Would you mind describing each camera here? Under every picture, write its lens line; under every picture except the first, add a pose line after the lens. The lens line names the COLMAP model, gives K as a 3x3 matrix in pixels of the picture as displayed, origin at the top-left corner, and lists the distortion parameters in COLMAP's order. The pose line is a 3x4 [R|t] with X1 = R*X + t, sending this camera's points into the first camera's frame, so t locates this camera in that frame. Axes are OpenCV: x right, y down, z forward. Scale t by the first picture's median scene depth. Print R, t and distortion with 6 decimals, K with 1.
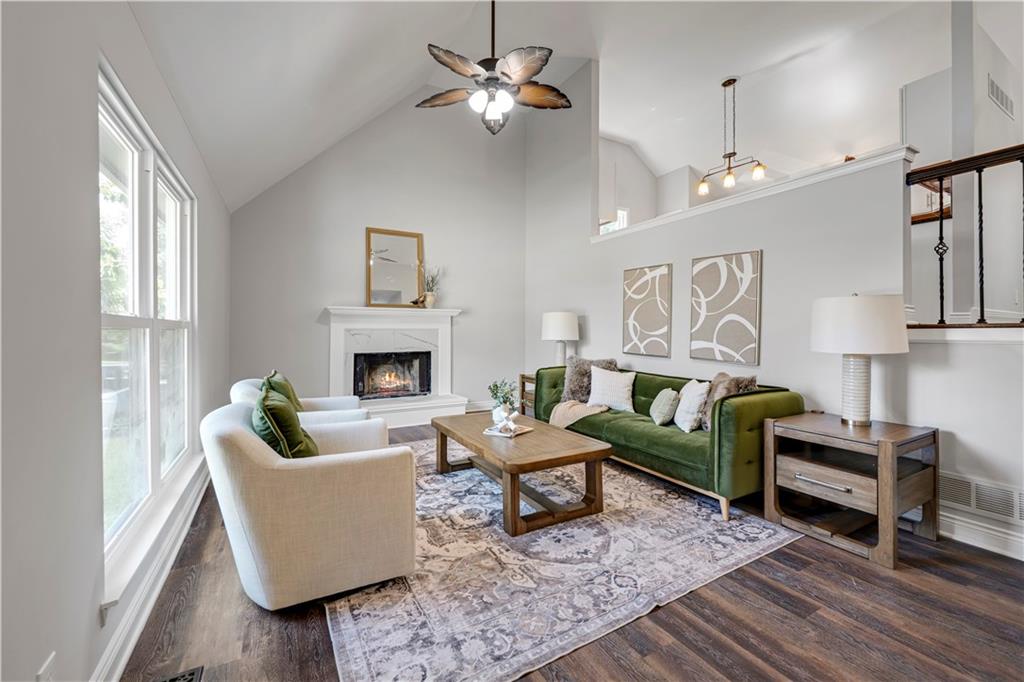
lens RADIAL K [[409.8, 0, 504.8], [0, 409.8, 332.2], [0, 0, 1]] dist [-0.001837, -0.000418]
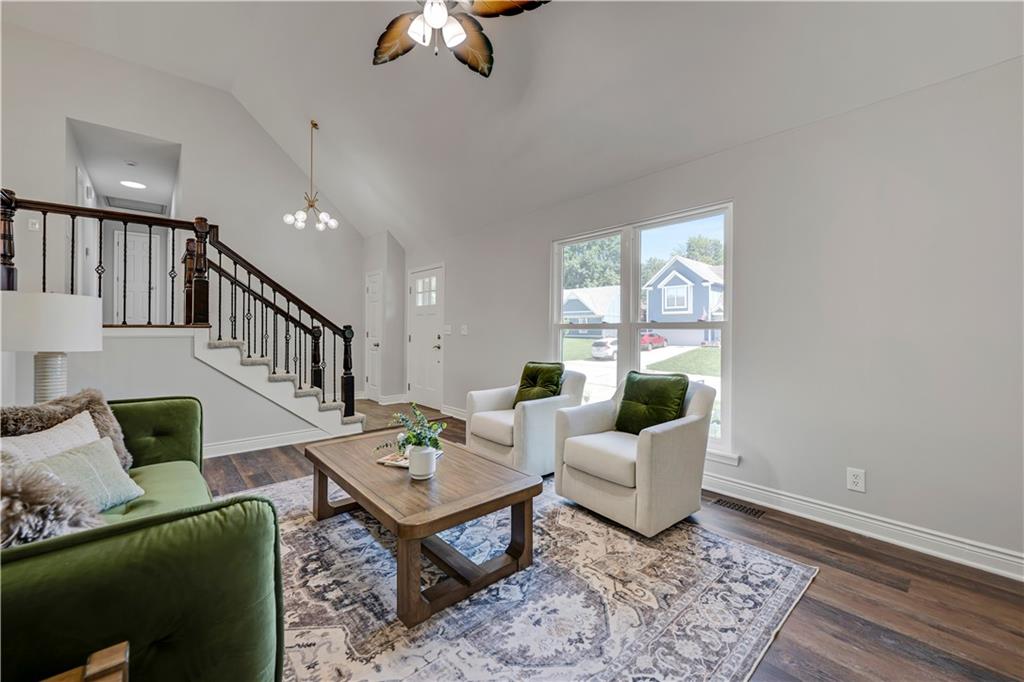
lens RADIAL K [[409.8, 0, 514.3], [0, 409.8, 330.6], [0, 0, 1]] dist [-0.001837, -0.000418]
pose [[-0.975236, -0.005630, -0.221096, -0.009086], [-0.006830, 0.999966, 0.004663, -0.009311], [0.221062, 0.006057, -0.975241, 1.976304]]
